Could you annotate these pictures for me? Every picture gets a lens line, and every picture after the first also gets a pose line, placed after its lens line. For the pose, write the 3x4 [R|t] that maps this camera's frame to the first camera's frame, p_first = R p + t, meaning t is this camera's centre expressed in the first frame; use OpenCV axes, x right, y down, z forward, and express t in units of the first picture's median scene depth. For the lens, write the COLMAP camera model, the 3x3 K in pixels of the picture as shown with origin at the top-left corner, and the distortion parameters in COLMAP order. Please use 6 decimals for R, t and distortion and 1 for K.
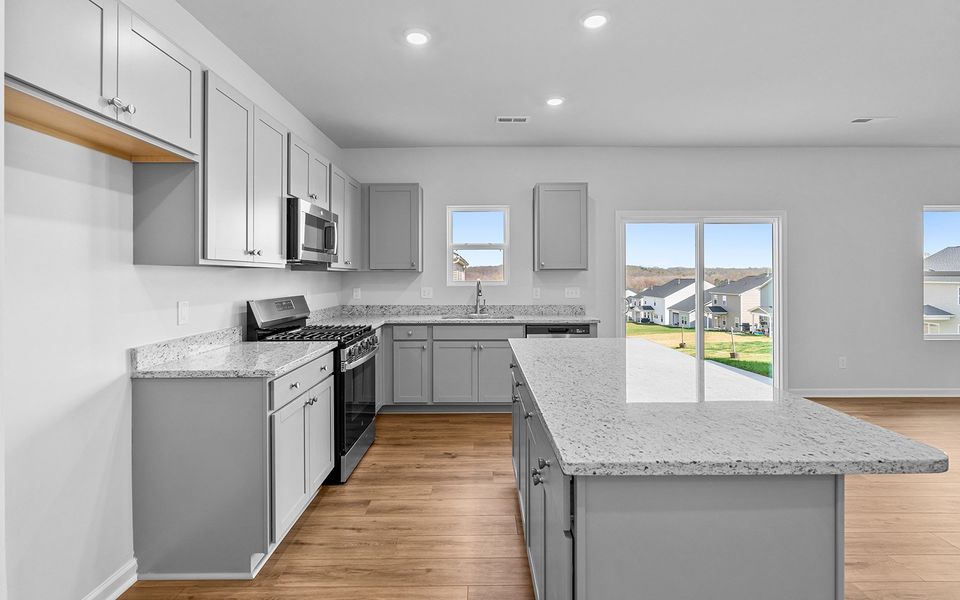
lens RADIAL K [[429.4, 0, 480.1], [0, 429.4, 276.6], [0, 0, 1]] dist [-0.000971, 0.000105]
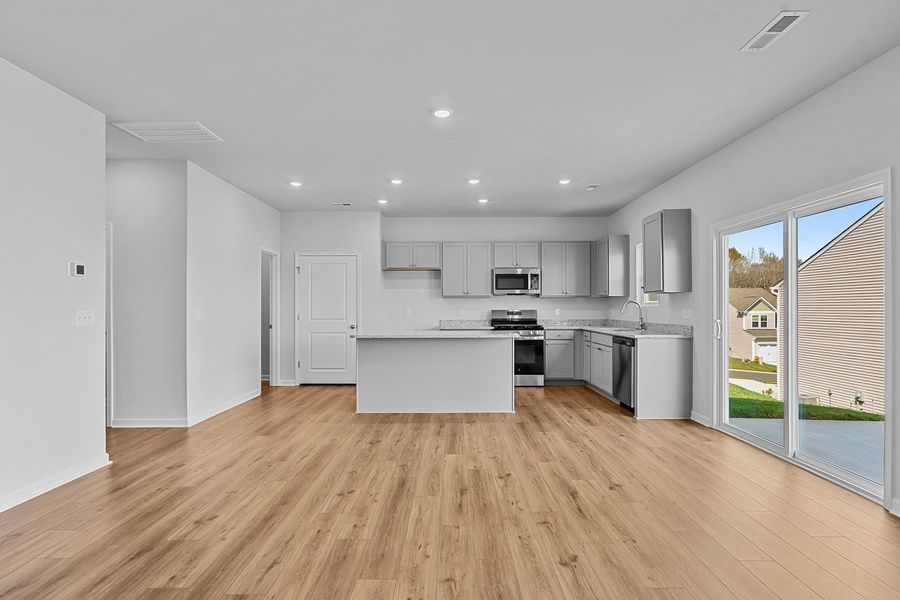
lens RADIAL K [[449.8, 0, 452.4], [0, 449.8, 308.2], [0, 0, 1]] dist [-0.001054, -0.000460]
pose [[-0.001741, 0.003193, -0.999993, 1.471008], [0.000752, 0.999995, 0.003192, 0.024366], [0.999998, -0.000747, -0.001743, 0.514219]]
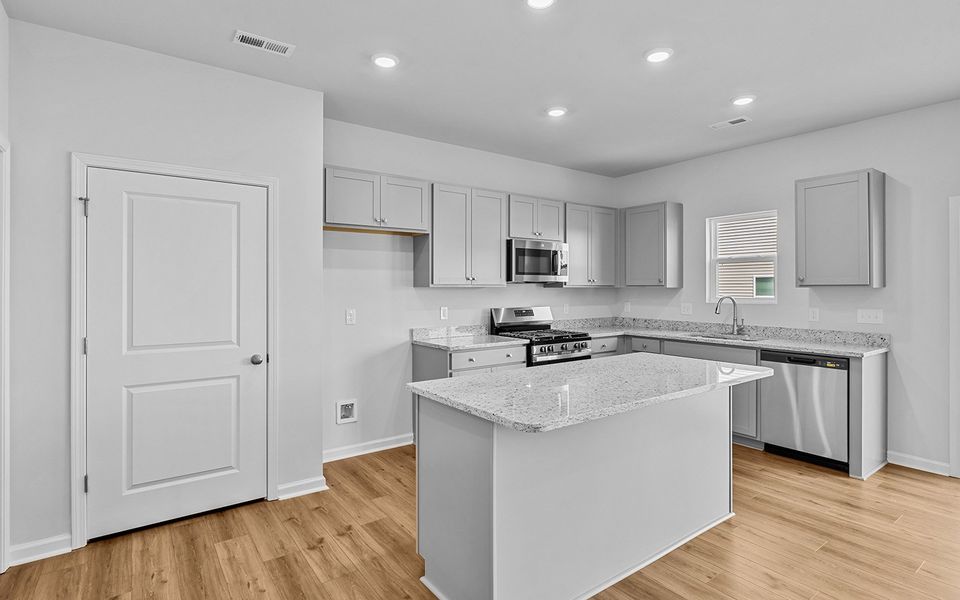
lens RADIAL K [[479.1, 0, 483.0], [0, 479.1, 286.9], [0, 0, 1]] dist [-0.001015, -0.000140]
pose [[0.591389, 0.001682, -0.806384, 0.558160], [-0.001697, 0.999998, 0.000841, -0.014494], [0.806384, 0.000871, 0.591391, -0.029260]]
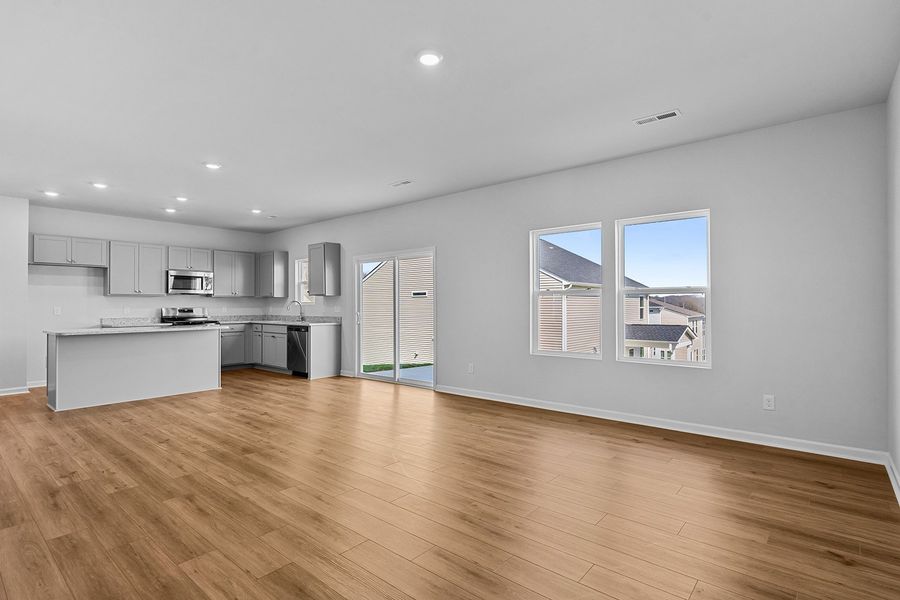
lens RADIAL K [[446.0, 0, 451.2], [0, 446.0, 300.0], [0, 0, 1]] dist [-0.002478, 0.000896]
pose [[0.762786, -0.008329, -0.646598, 1.859392], [0.000790, 0.999928, -0.011948, 0.026967], [0.646651, 0.008603, 0.762738, 0.004166]]
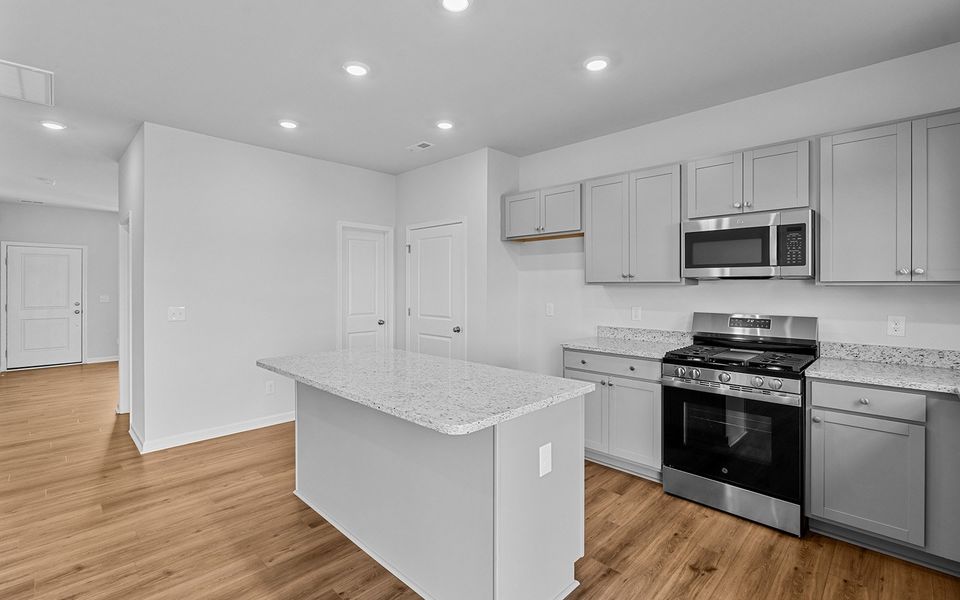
lens RADIAL K [[437.7, 0, 482.7], [0, 437.7, 283.0], [0, 0, 1]] dist [-0.000156, -0.000072]
pose [[-0.698289, -0.000879, -0.715815, 0.501394], [0.001329, 0.999996, -0.002524, -0.015286], [0.715815, -0.002714, -0.698285, 0.955093]]
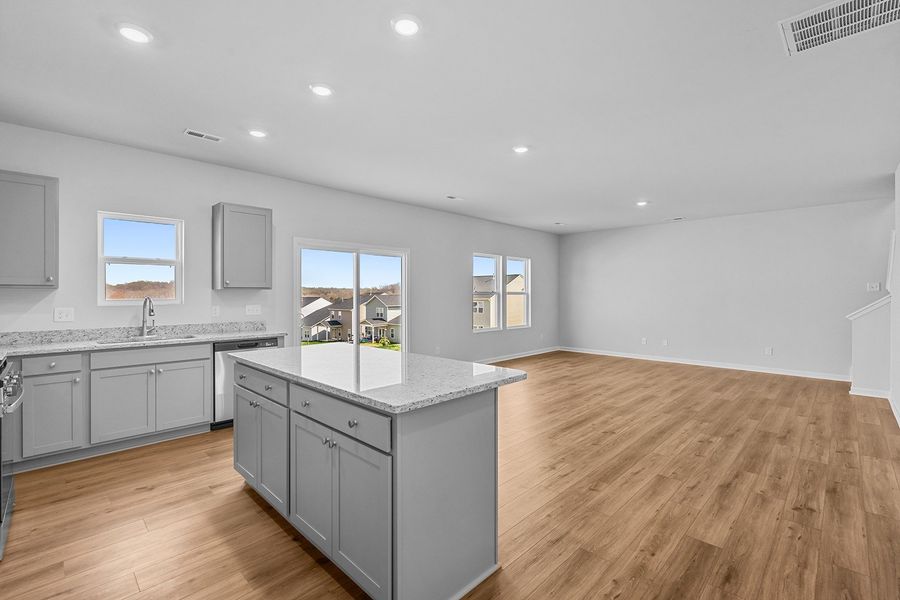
lens RADIAL K [[402.8, 0, 450.0], [0, 402.8, 295.9], [0, 0, 1]] dist [-0.001768, -0.000384]
pose [[0.702956, -0.001156, 0.711233, -0.174132], [0.000238, 0.999999, 0.001390, 0.001868], [-0.711233, -0.000808, 0.702955, -0.053272]]
